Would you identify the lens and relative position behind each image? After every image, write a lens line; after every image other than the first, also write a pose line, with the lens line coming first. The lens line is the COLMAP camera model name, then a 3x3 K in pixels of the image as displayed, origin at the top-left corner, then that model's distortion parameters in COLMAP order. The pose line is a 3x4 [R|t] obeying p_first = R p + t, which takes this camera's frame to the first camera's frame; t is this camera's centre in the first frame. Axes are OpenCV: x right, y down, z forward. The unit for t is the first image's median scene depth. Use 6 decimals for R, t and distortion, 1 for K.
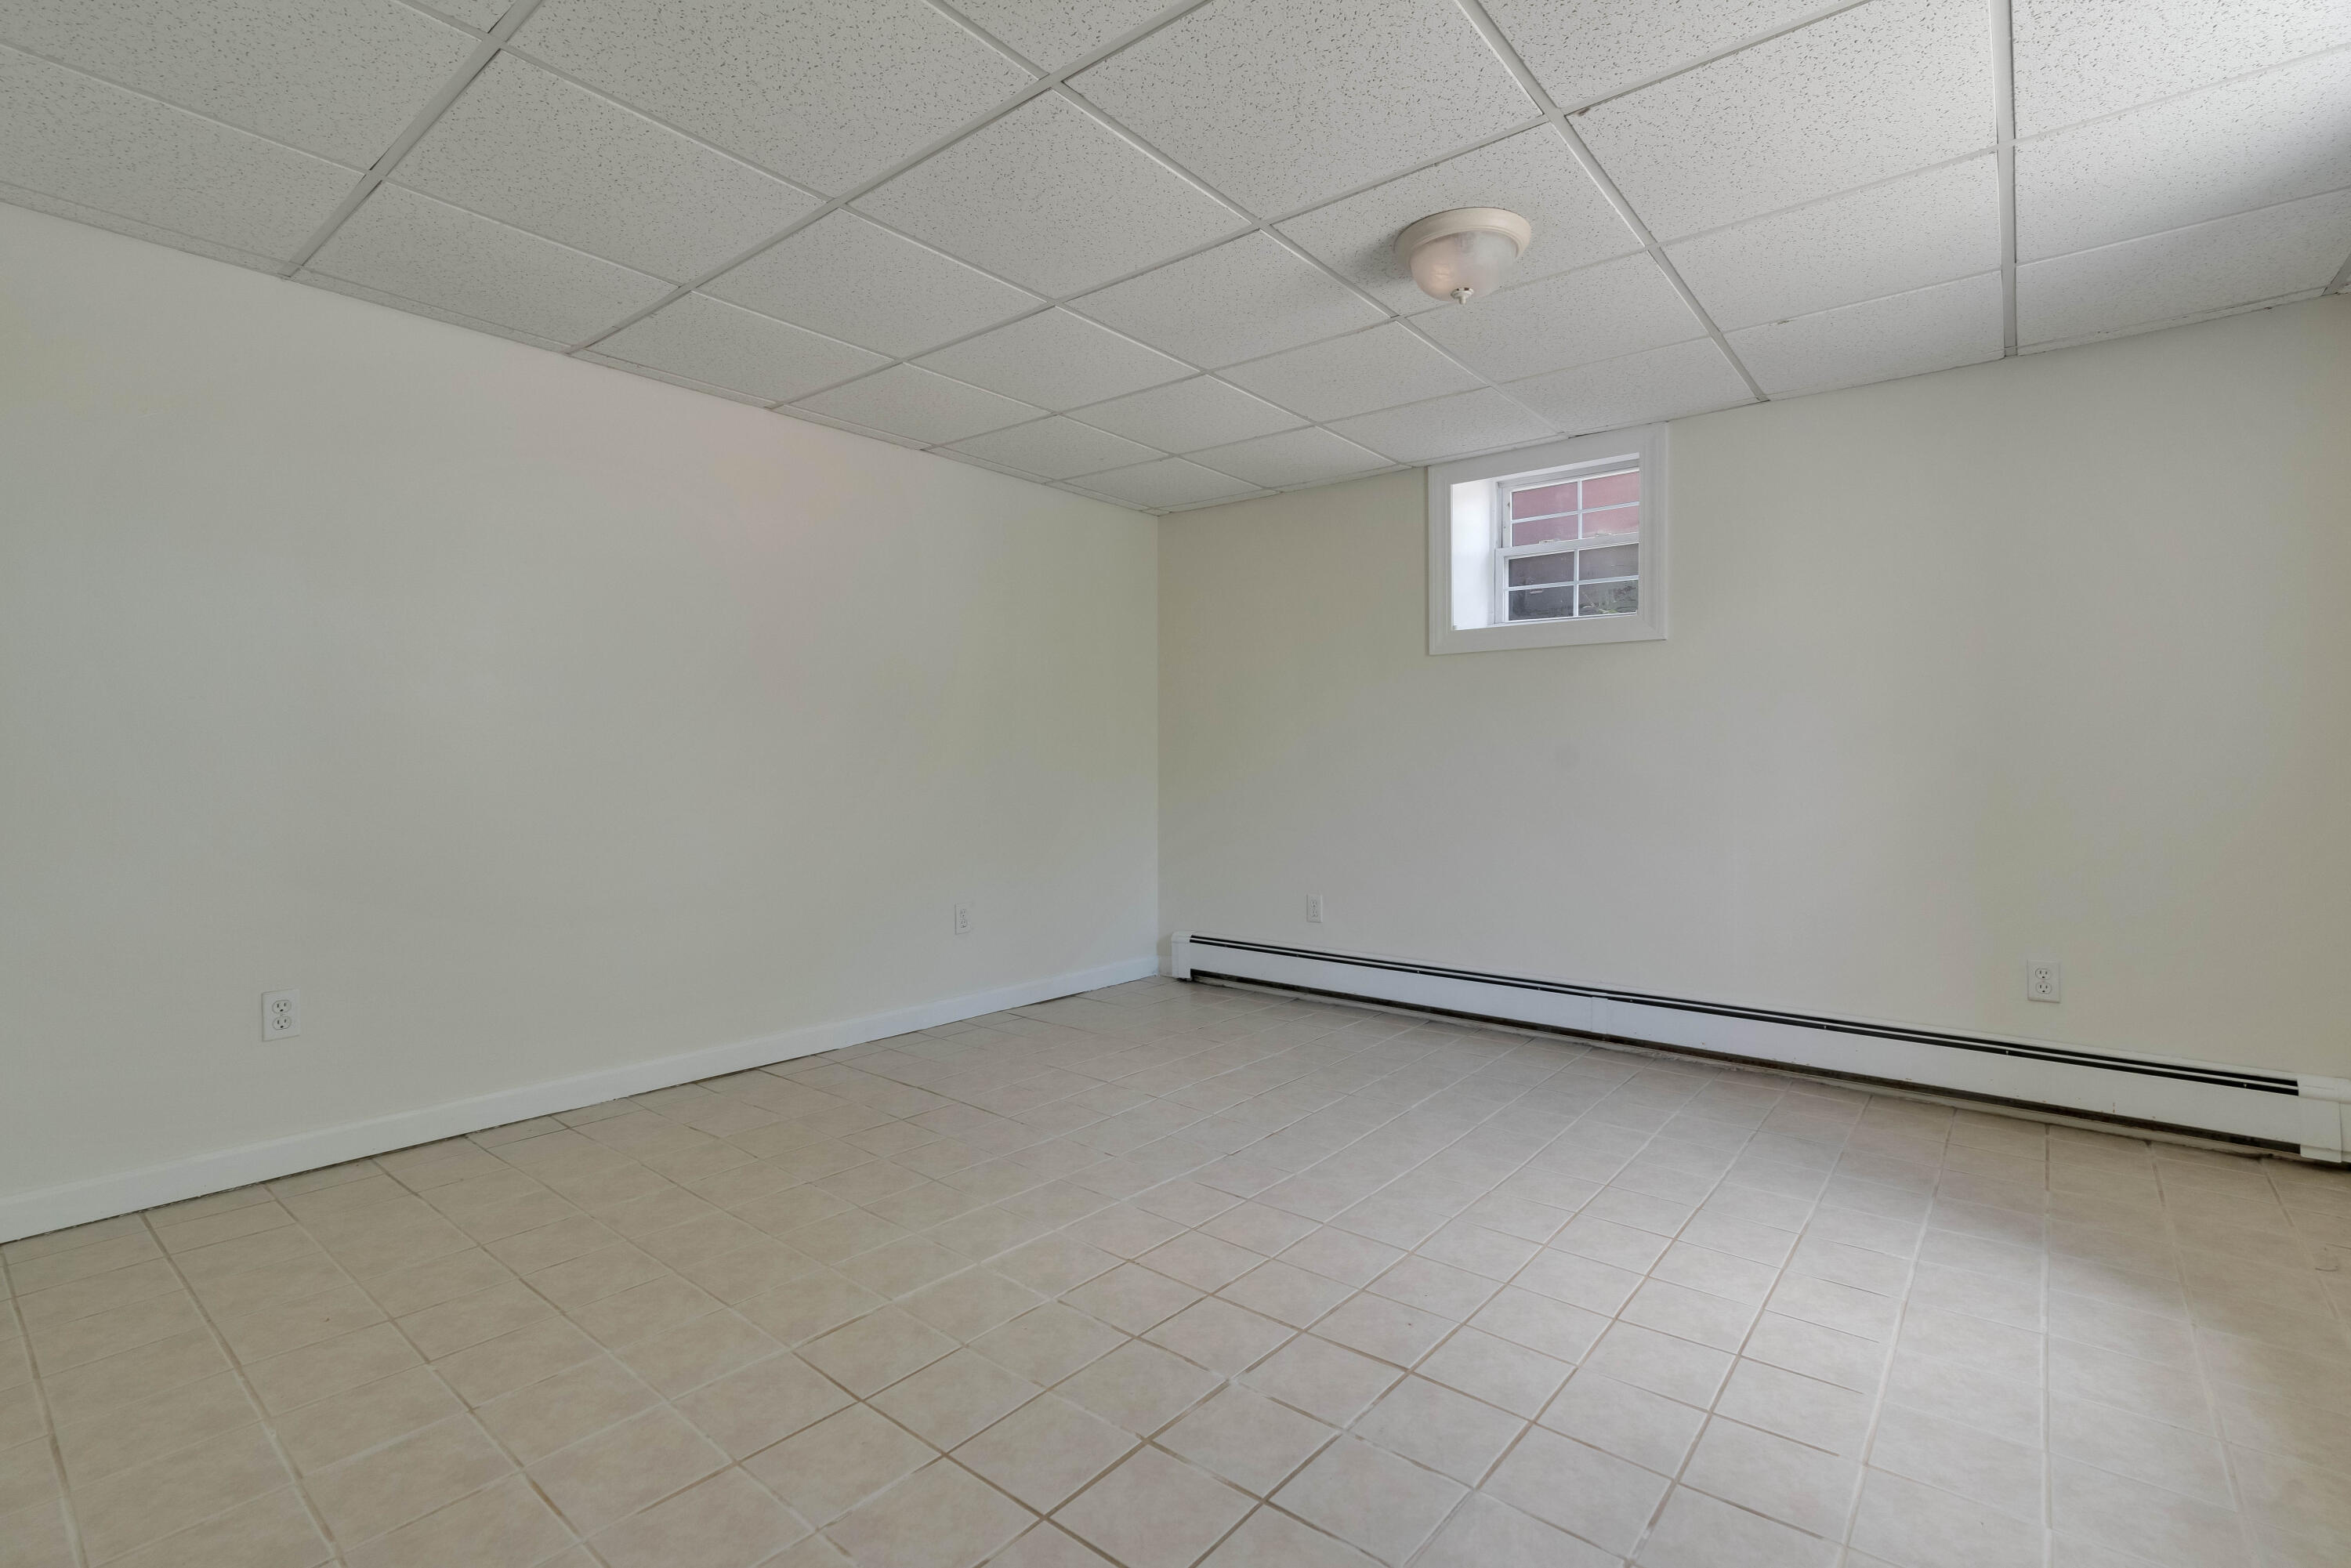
lens RADIAL K [[1069.4, 0, 1176.7], [0, 1069.4, 756.4], [0, 0, 1]] dist [-0.000017, 0.000051]
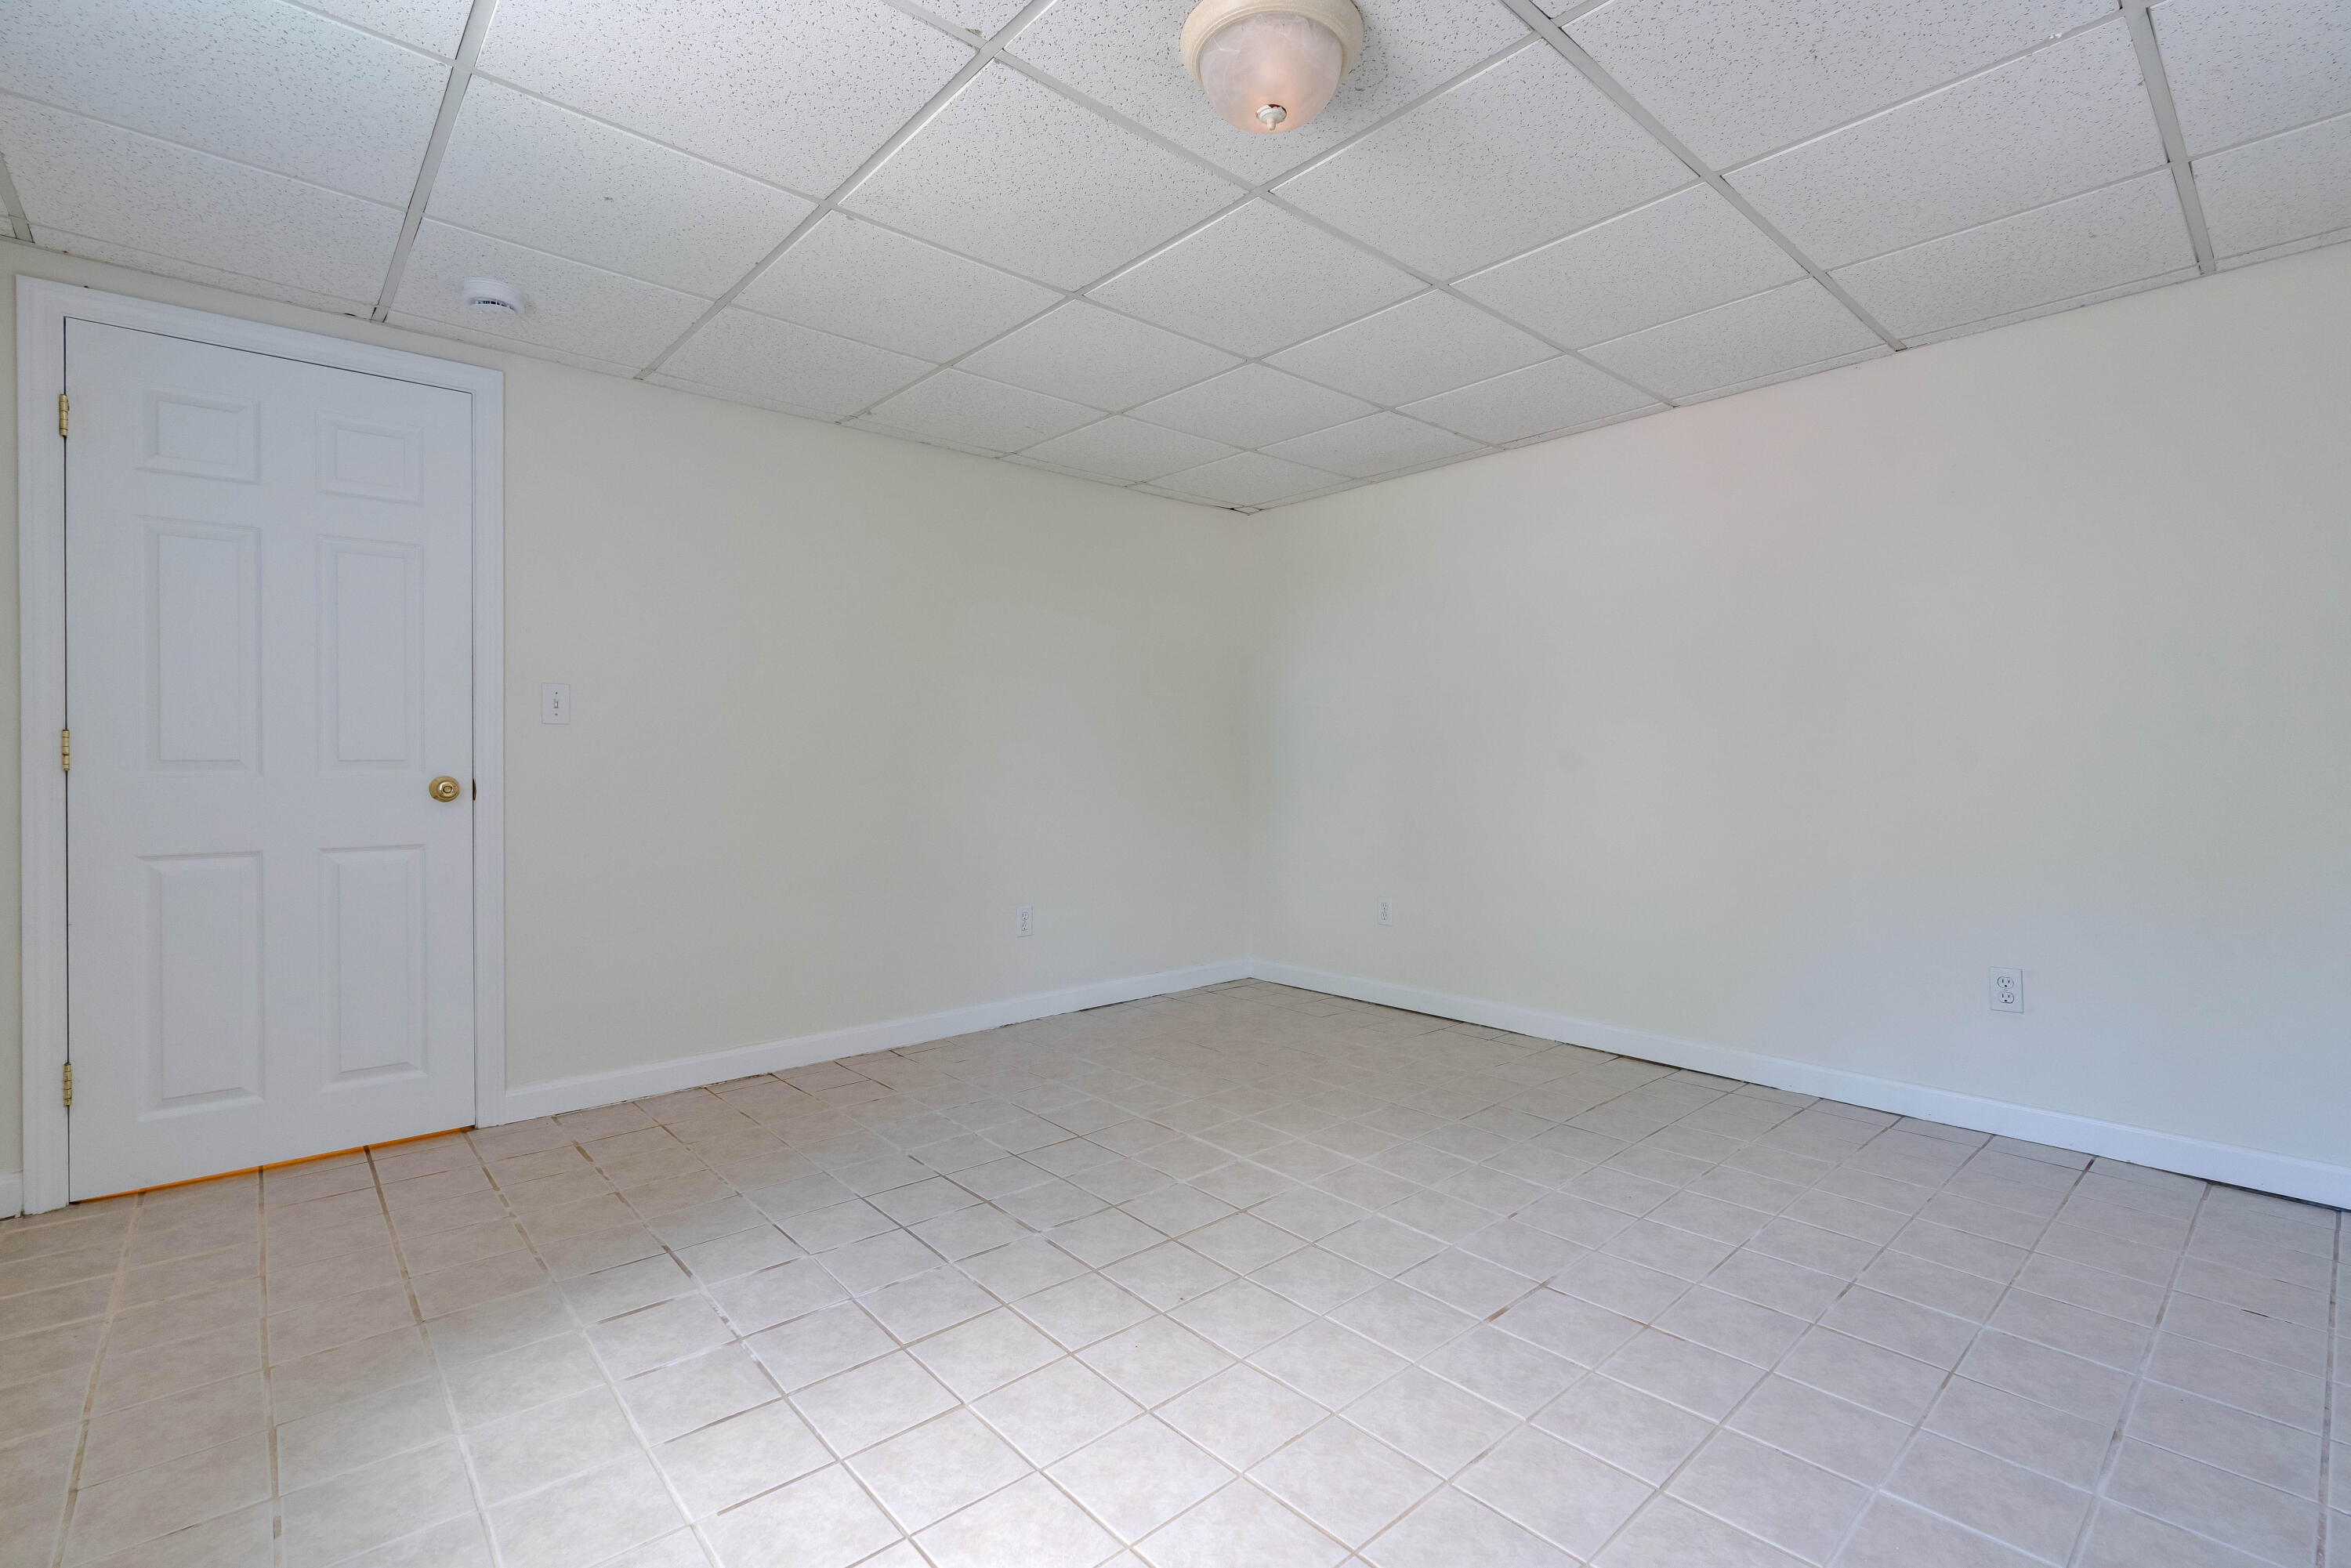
lens RADIAL K [[1045.3, 0, 1160.3], [0, 1045.3, 781.5], [0, 0, 1]] dist [-0.002723, -0.000103]
pose [[-0.170707, 0.009872, -0.985272, 1.035908], [0.009677, 0.999918, 0.008342, 0.018838], [0.985274, -0.008111, -0.170789, 1.112092]]
